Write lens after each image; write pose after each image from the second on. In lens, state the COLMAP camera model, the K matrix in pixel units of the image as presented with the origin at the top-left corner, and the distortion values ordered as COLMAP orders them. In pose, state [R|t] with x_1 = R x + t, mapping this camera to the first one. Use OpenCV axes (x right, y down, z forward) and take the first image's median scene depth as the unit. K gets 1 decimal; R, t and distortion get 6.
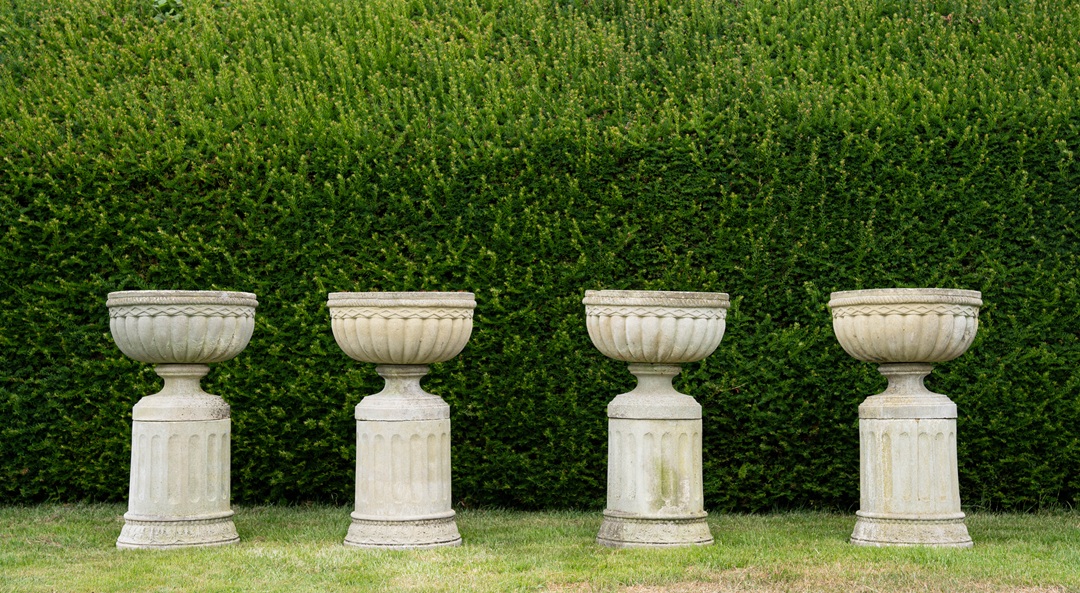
lens RADIAL K [[1976.9, 0, 553.6], [0, 1976.9, 258.9], [0, 0, 1]] dist [0.260332, 0.000000]
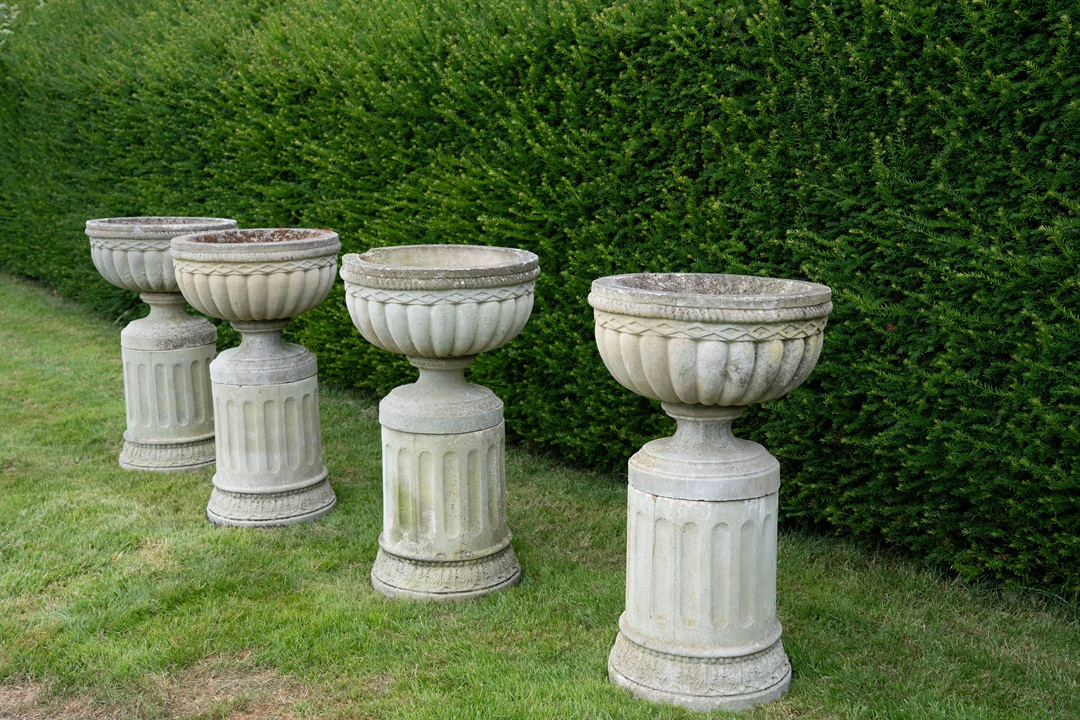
lens RADIAL K [[1295.8, 0, 541.0], [0, 1295.8, 361.5], [0, 0, 1]] dist [-0.009739, 0.000000]
pose [[0.692699, 0.129847, -0.709442, 0.383035], [0.040173, 0.975187, 0.217709, -0.043583], [0.720108, -0.179307, 0.670294, 0.620905]]
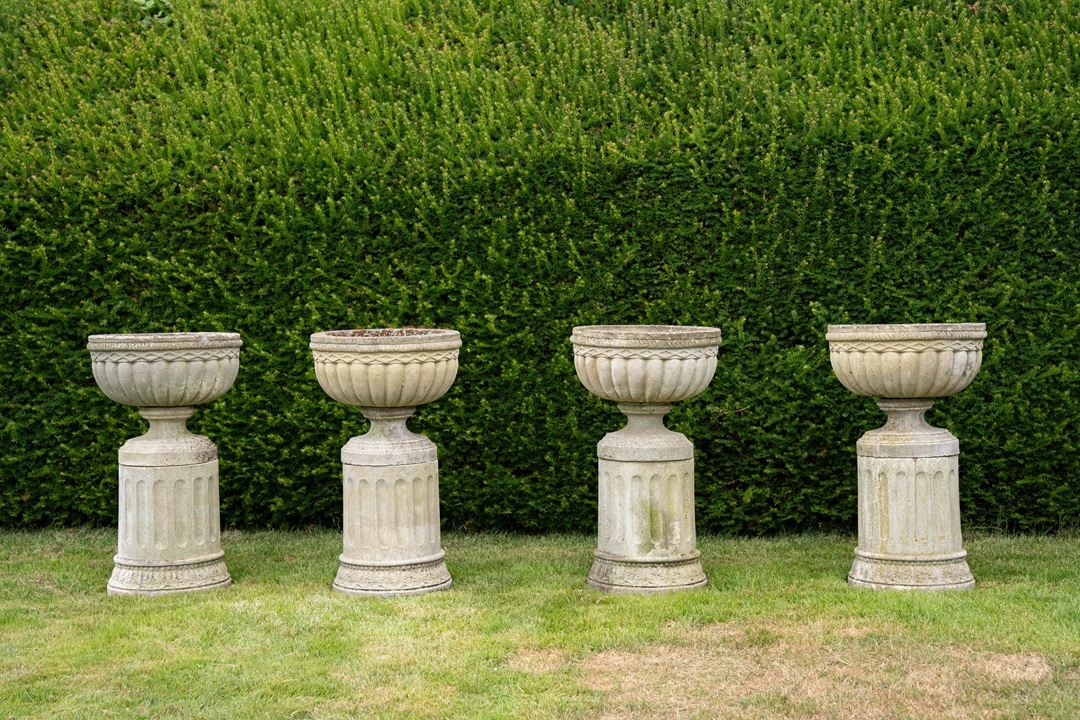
lens RADIAL K [[2044.8, 0, 535.3], [0, 2044.8, 358.2], [0, 0, 1]] dist [0.388329, 0.000000]
pose [[0.998263, -0.013031, -0.057455, 0.049519], [0.018814, 0.994678, 0.101298, -0.064086], [0.055830, -0.102203, 0.993196, -0.003654]]
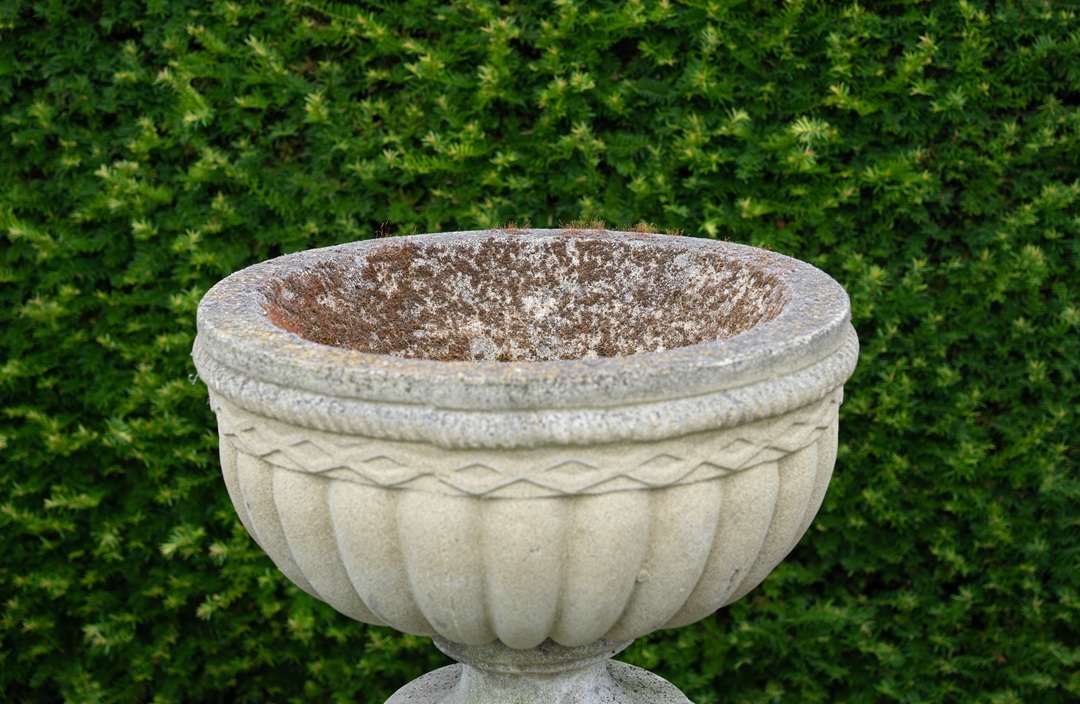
lens RADIAL K [[2165.6, 0, 551.4], [0, 2165.6, 348.8], [0, 0, 1]] dist [0.559262, 0.000000]
pose [[0.999879, -0.013551, 0.007600, -0.067502], [0.010840, 0.958899, 0.283539, -0.041887], [-0.011130, -0.283423, 0.958931, 0.679277]]
